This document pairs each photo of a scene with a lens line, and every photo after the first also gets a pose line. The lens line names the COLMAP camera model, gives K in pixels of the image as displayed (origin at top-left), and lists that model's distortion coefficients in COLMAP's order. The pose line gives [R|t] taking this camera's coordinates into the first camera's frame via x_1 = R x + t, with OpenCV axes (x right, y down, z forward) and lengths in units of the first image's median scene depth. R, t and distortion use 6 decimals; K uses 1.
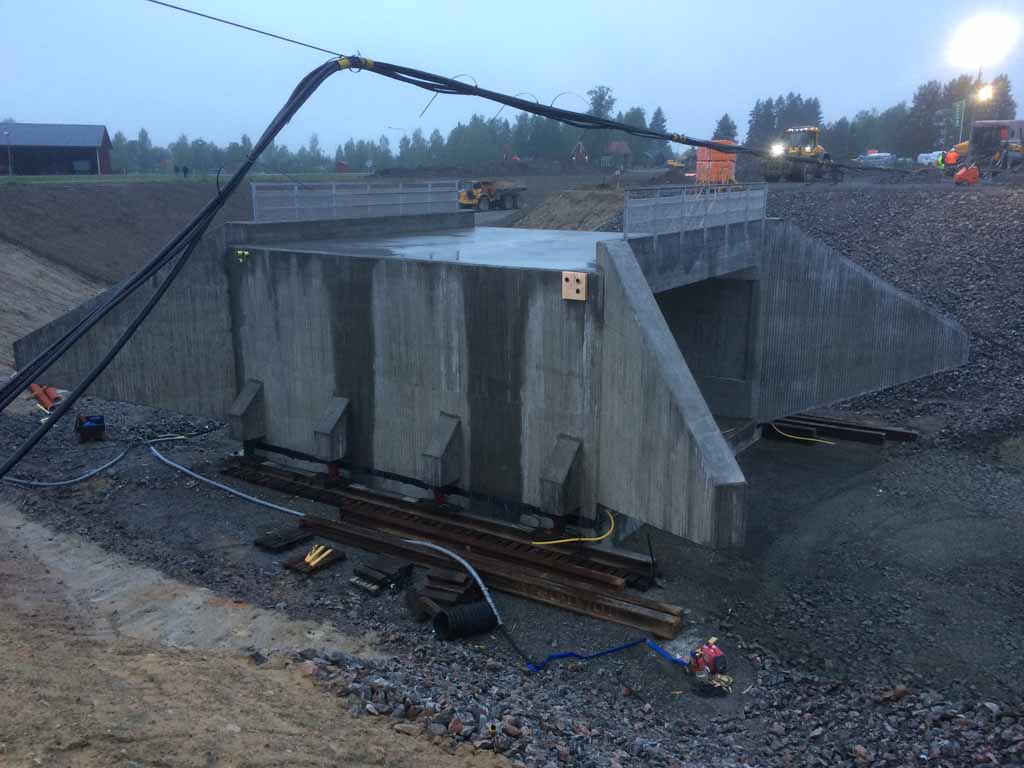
lens RADIAL K [[867.2, 0, 510.4], [0, 867.2, 378.8], [0, 0, 1]] dist [0.078694, -0.091577]
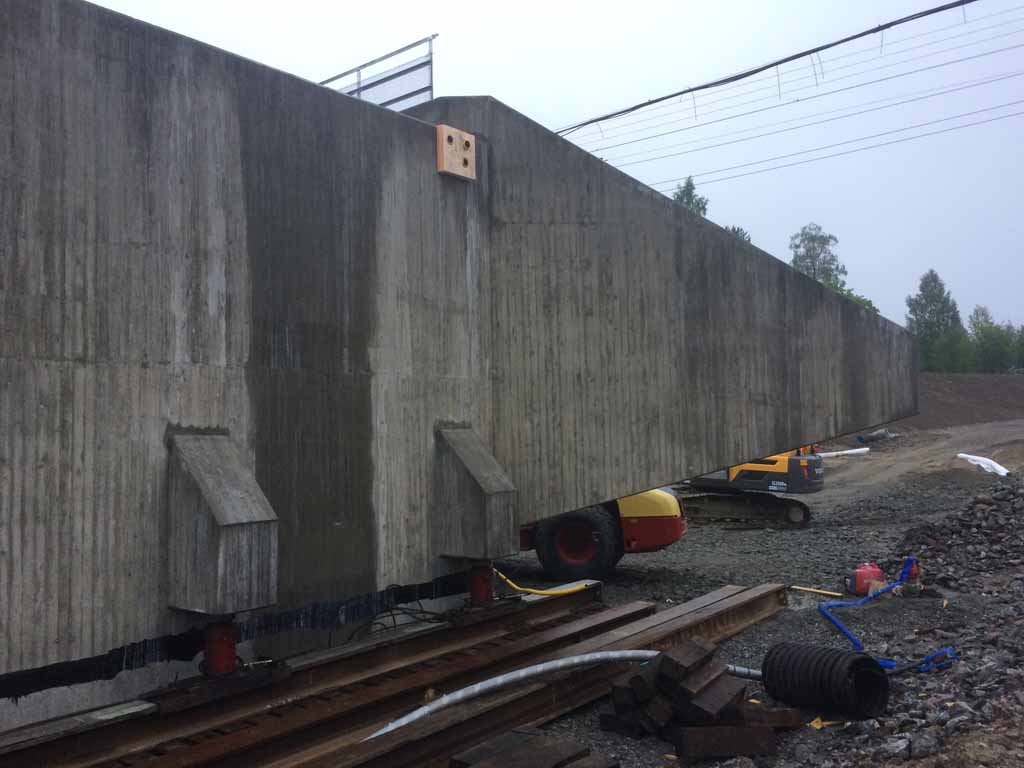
lens RADIAL K [[867.2, 0, 510.5], [0, 867.2, 382.2], [0, 0, 1]] dist [0.078694, -0.091577]
pose [[0.118852, 0.045554, 0.991866, -0.445856], [0.244798, 0.966766, -0.073735, 0.085025], [-0.962262, 0.251571, 0.103751, 0.838787]]
